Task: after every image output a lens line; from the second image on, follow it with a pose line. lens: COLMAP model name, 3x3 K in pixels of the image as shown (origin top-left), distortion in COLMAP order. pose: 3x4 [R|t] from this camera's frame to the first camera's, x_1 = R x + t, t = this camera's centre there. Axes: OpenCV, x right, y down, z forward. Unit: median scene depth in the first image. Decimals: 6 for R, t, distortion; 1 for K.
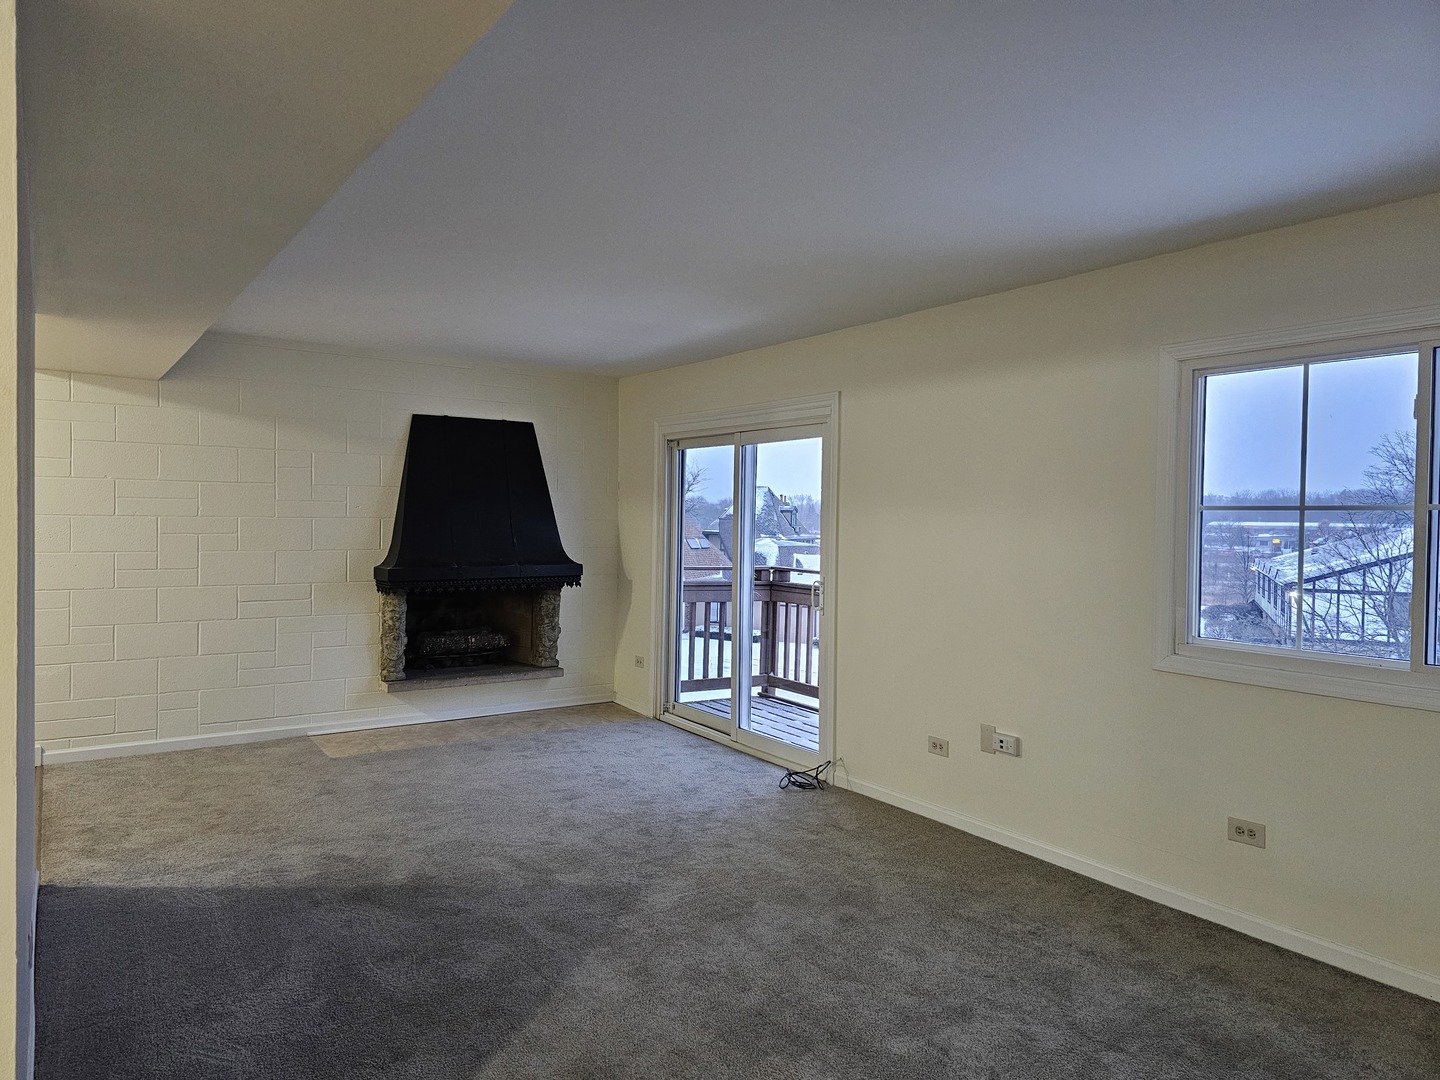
lens RADIAL K [[959.0, 0, 712.9], [0, 959.0, 547.0], [0, 0, 1]] dist [0.058857, -0.050889]
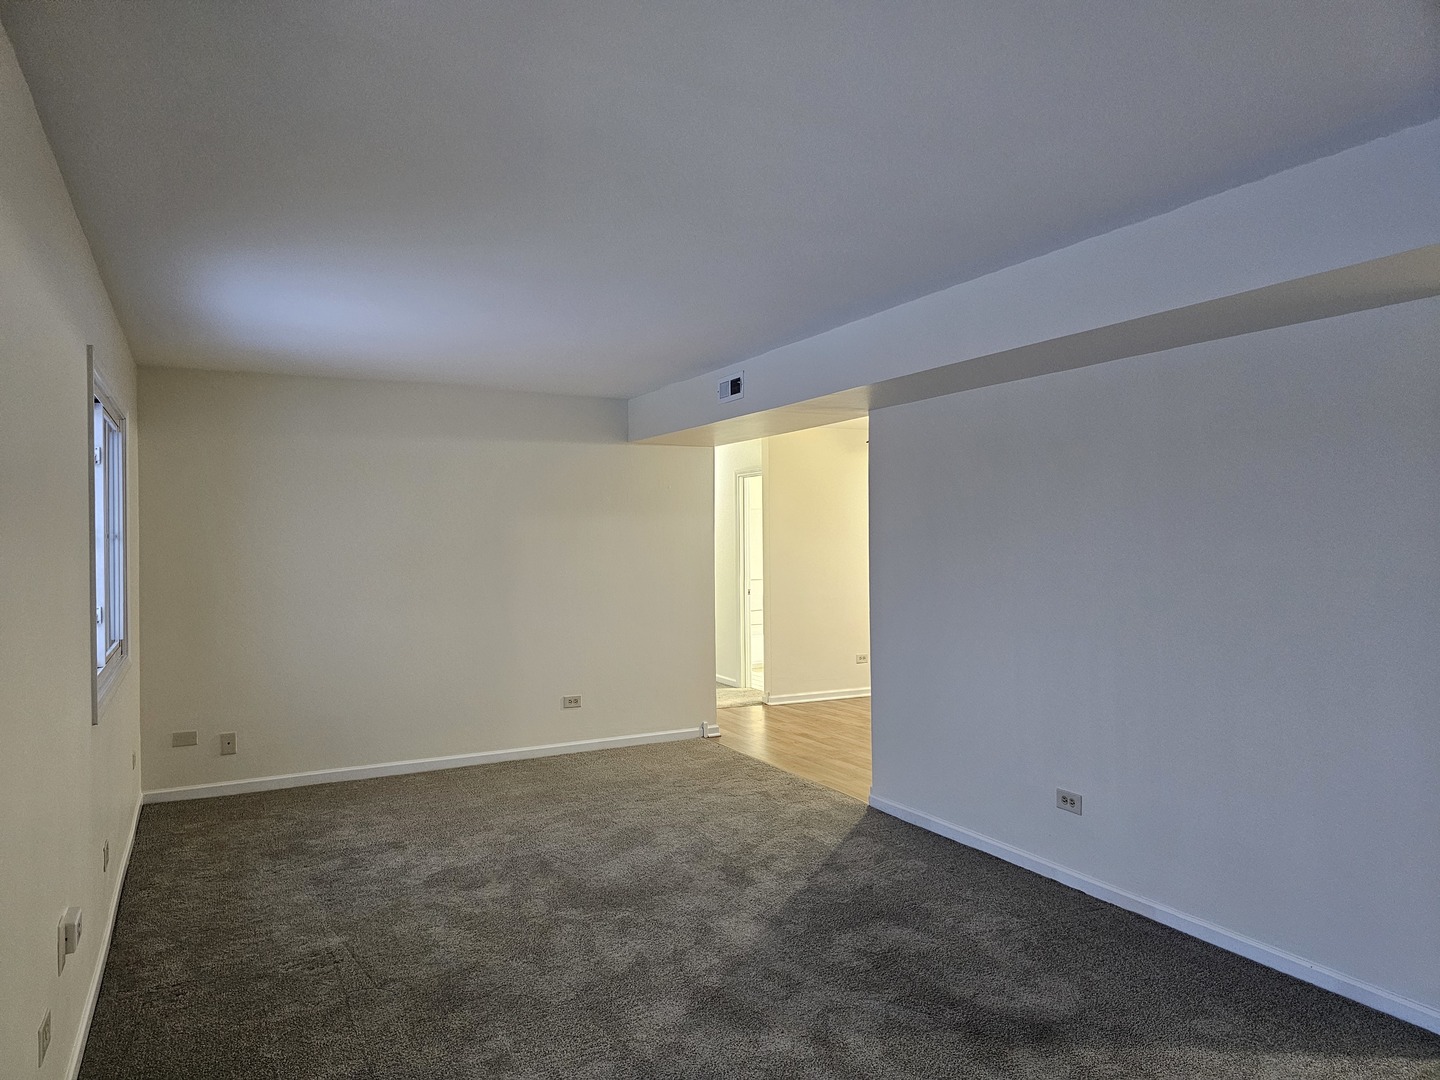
lens RADIAL K [[959.0, 0, 702.7], [0, 959.0, 535.3], [0, 0, 1]] dist [0.058857, -0.050889]
pose [[-0.991225, -0.003961, 0.132127, -0.109812], [0.000345, 0.999470, 0.032548, -0.041077], [-0.132186, 0.032308, -0.990698, 1.048752]]
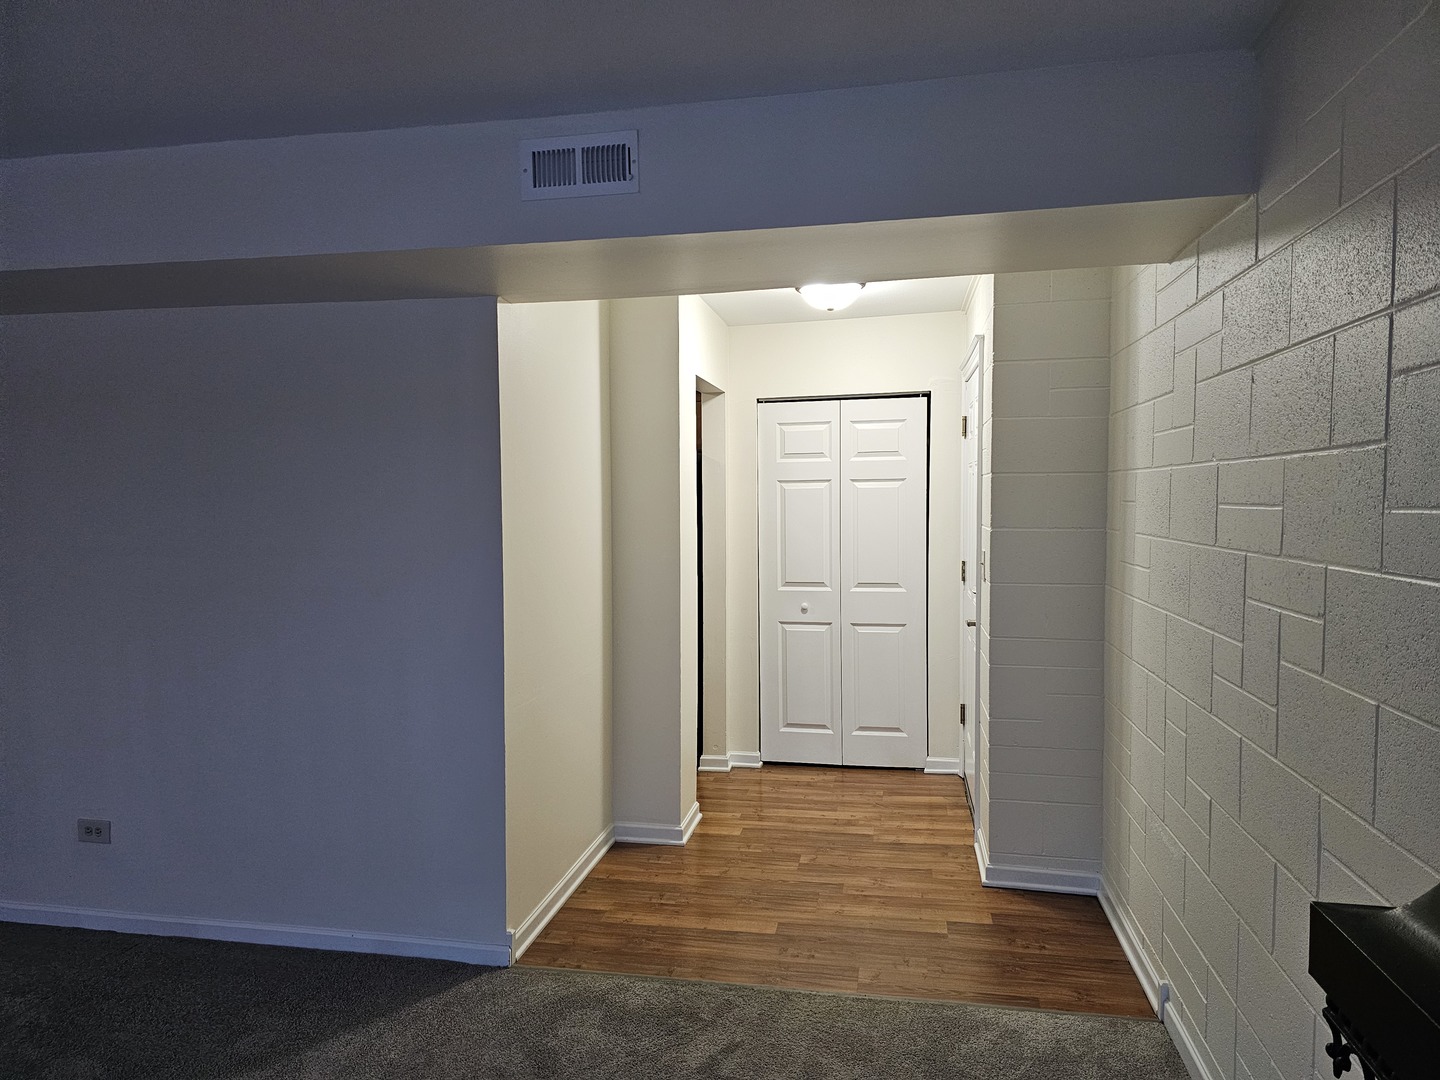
lens RADIAL K [[959.0, 0, 711.8], [0, 959.0, 546.1], [0, 0, 1]] dist [0.058857, -0.050889]
pose [[-0.715124, 0.028261, -0.698426, -0.137354], [-0.026495, 0.997368, 0.067486, -0.048265], [0.698495, 0.066765, -0.712493, 1.003250]]
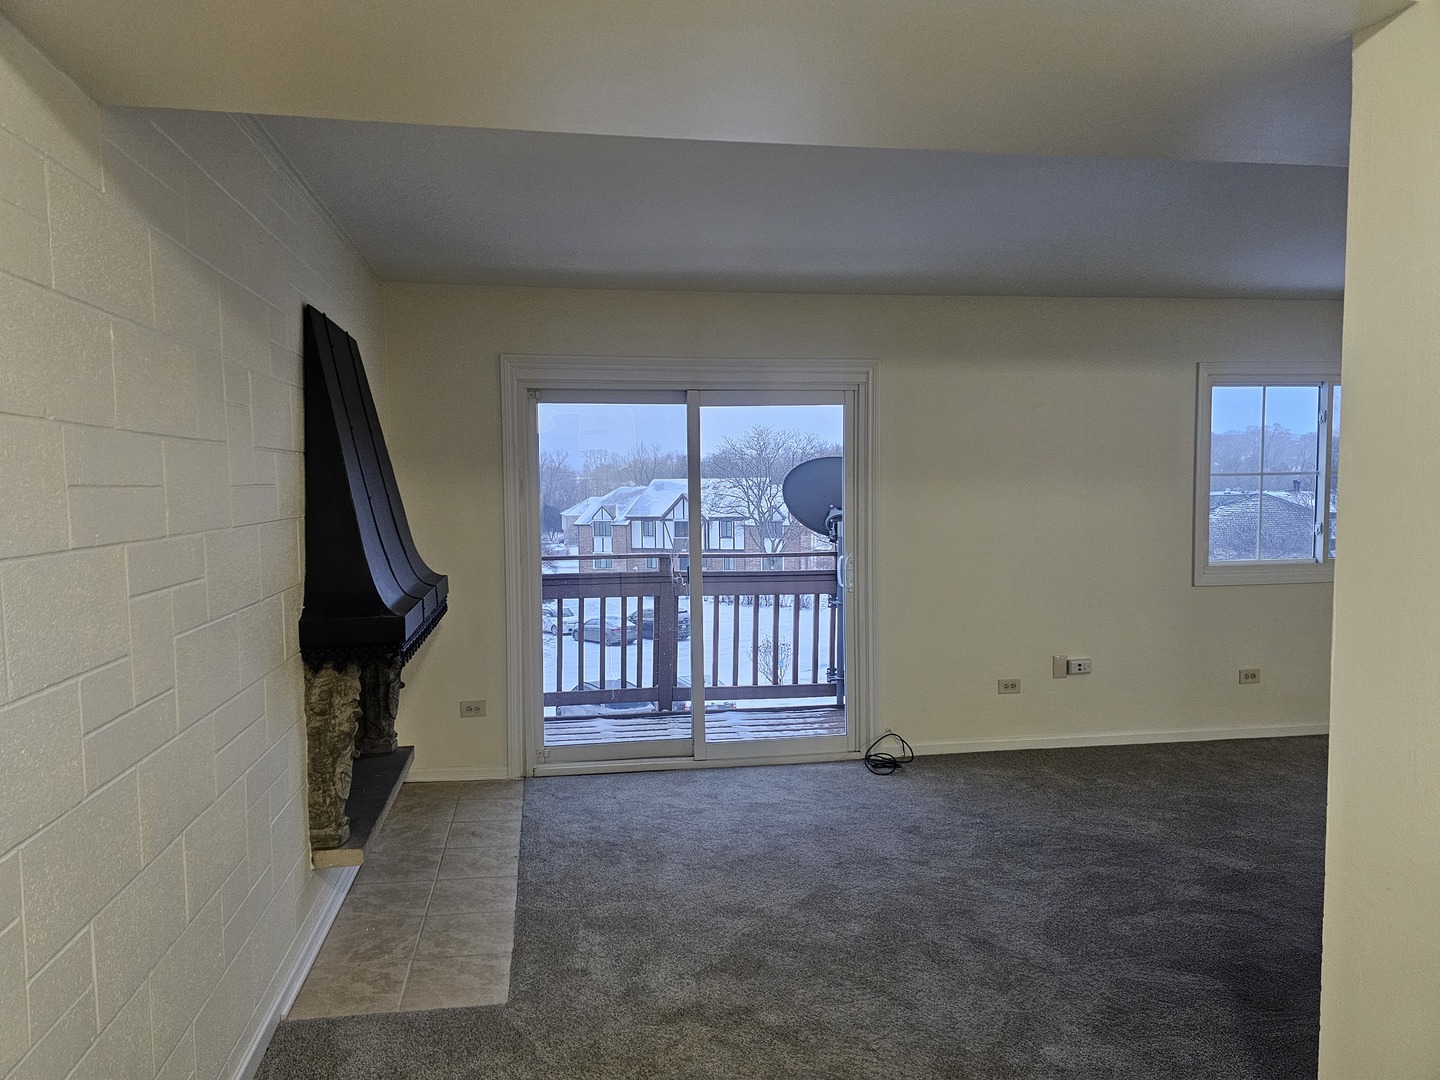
lens RADIAL K [[959.0, 0, 700.2], [0, 959.0, 554.1], [0, 0, 1]] dist [0.058857, -0.050889]
pose [[0.422461, -0.085898, 0.902302, -0.691958], [0.046892, 0.996237, 0.072886, -0.037148], [-0.905167, 0.011519, 0.424899, 0.619898]]
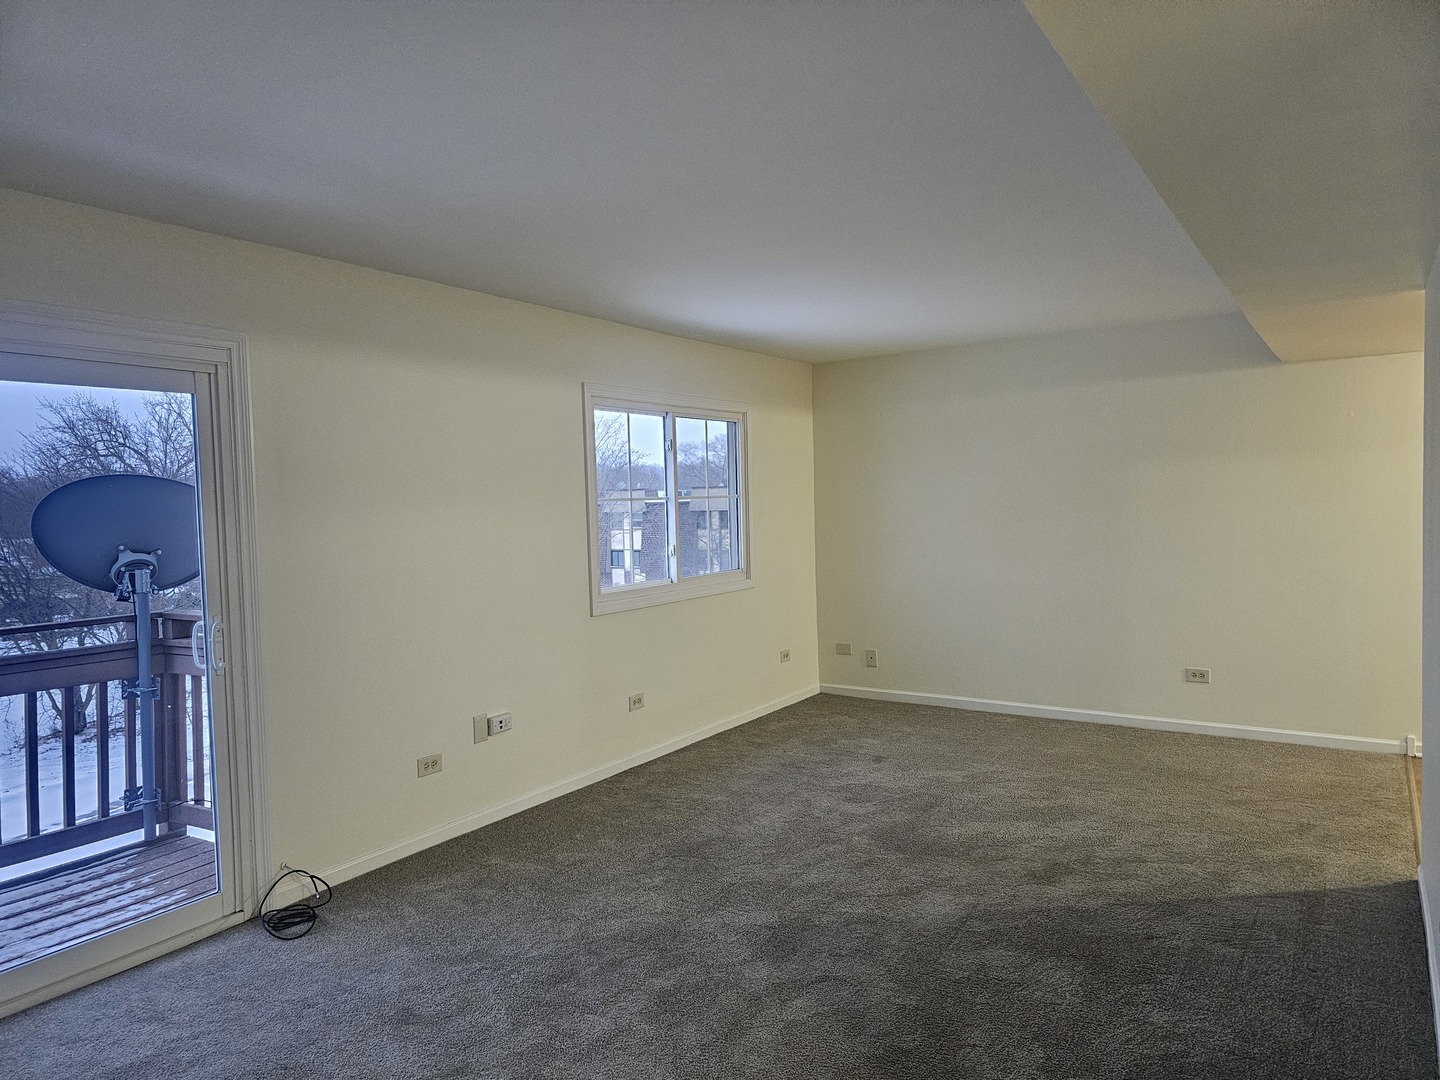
lens RADIAL K [[959.0, 0, 709.3], [0, 959.0, 542.0], [0, 0, 1]] dist [0.058857, -0.050889]
pose [[-0.372628, -0.046997, 0.926790, -0.513046], [0.049075, 0.996321, 0.070254, -0.039484], [-0.926682, 0.071661, -0.368951, 0.791084]]
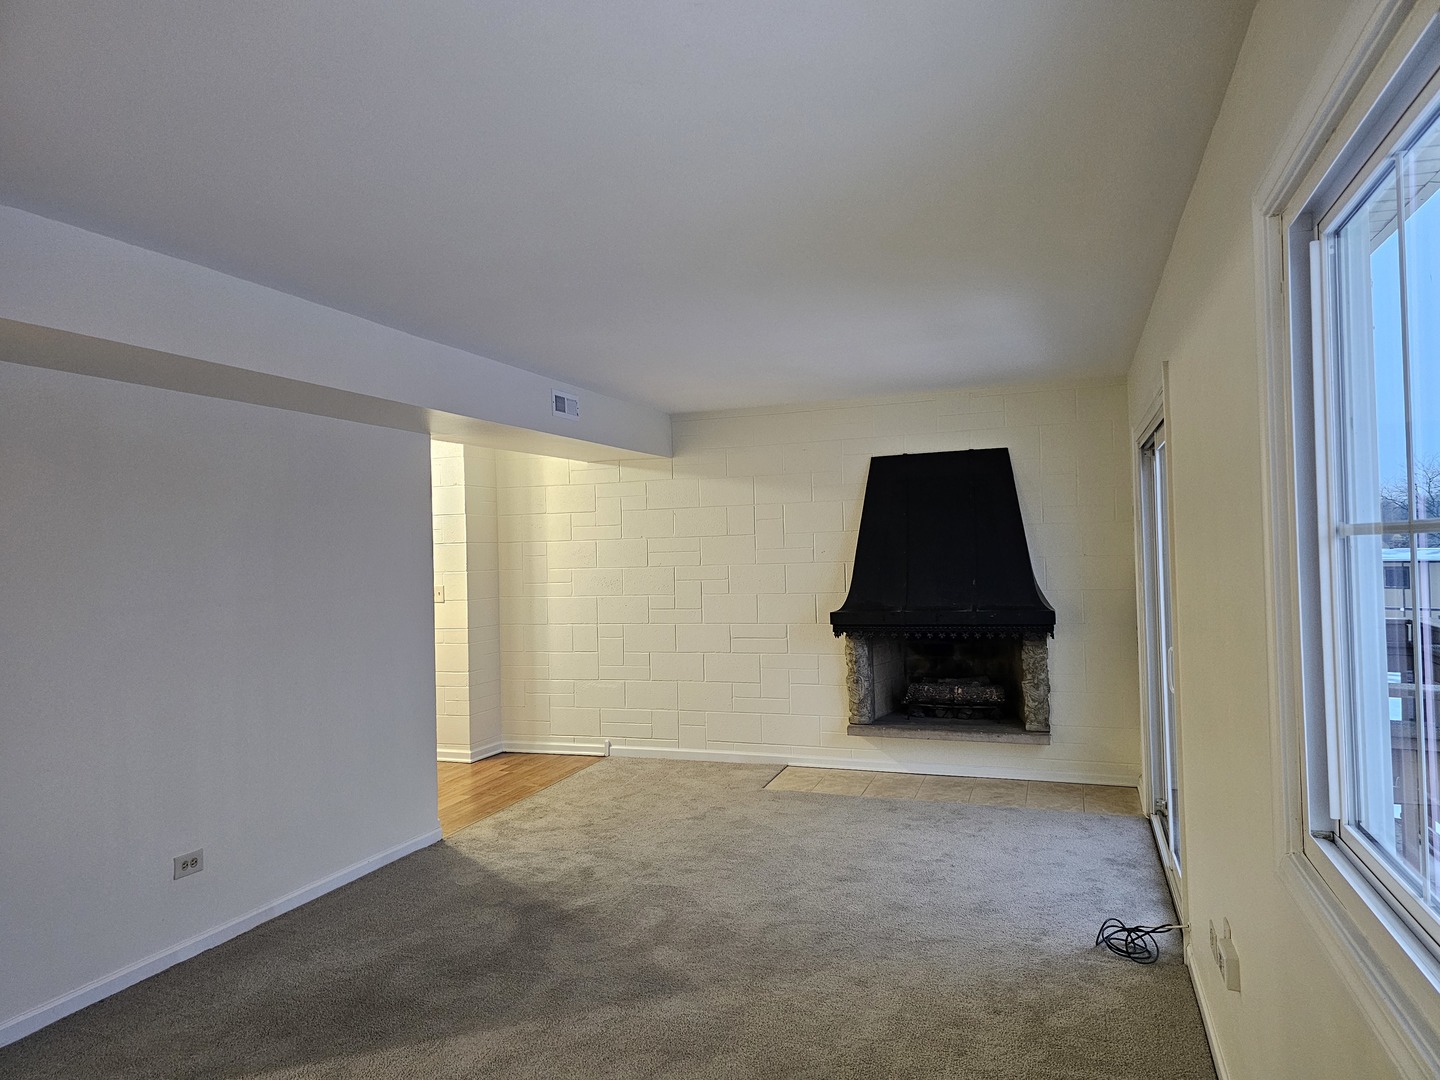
lens RADIAL K [[959.0, 0, 722.3], [0, 959.0, 539.2], [0, 0, 1]] dist [0.058857, -0.050889]
pose [[0.587515, -0.039980, -0.808225, 0.402263], [0.007089, 0.998995, -0.044264, -0.010236], [0.809182, 0.020276, 0.587208, 0.297177]]
